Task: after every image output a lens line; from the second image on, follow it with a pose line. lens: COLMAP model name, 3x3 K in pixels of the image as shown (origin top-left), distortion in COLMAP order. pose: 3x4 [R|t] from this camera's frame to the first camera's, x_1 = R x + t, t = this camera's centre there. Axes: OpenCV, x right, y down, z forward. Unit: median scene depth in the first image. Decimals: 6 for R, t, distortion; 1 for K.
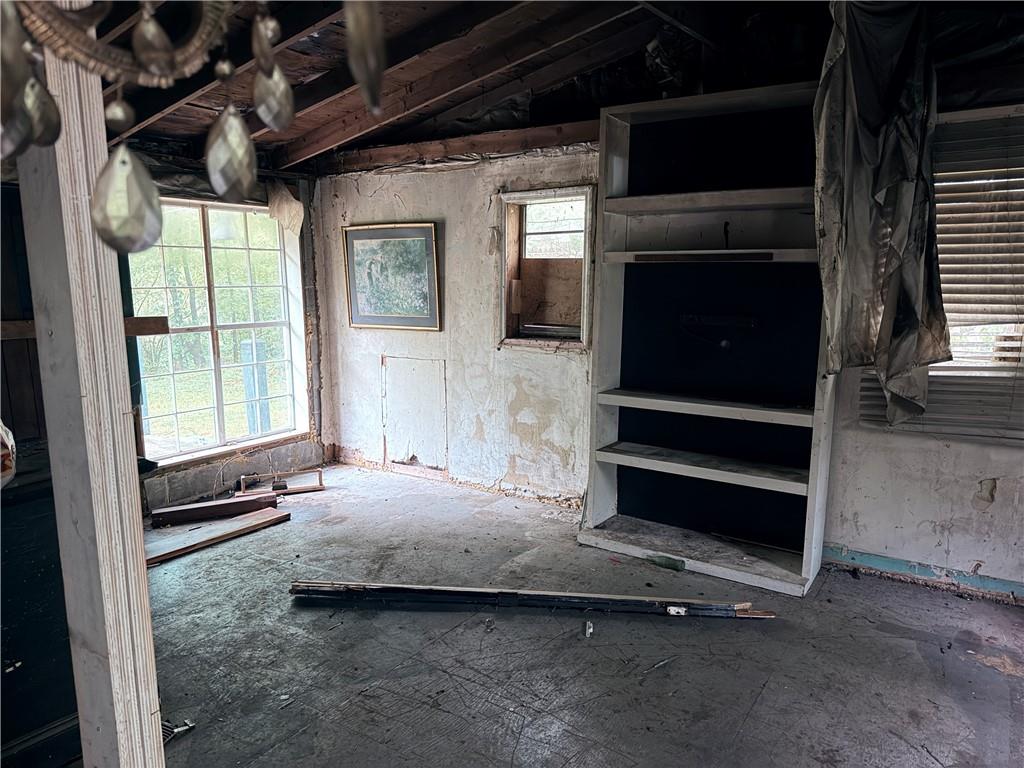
lens RADIAL K [[714.6, 0, 521.3], [0, 714.6, 386.8], [0, 0, 1]] dist [0.021540, -0.030944]
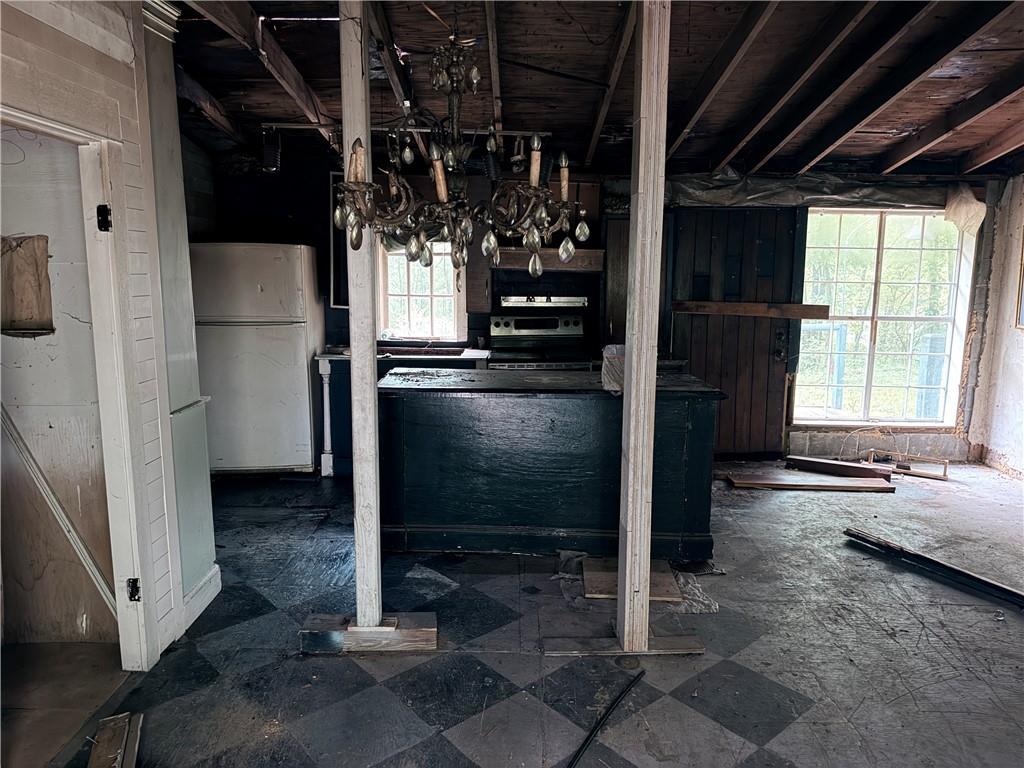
lens RADIAL K [[714.6, 0, 509.8], [0, 714.6, 381.3], [0, 0, 1]] dist [0.021540, -0.030944]
pose [[0.537145, 0.149588, -0.830120, 0.148096], [-0.146388, 0.985747, 0.082908, 0.005293], [0.830690, 0.076986, 0.551387, -0.072794]]
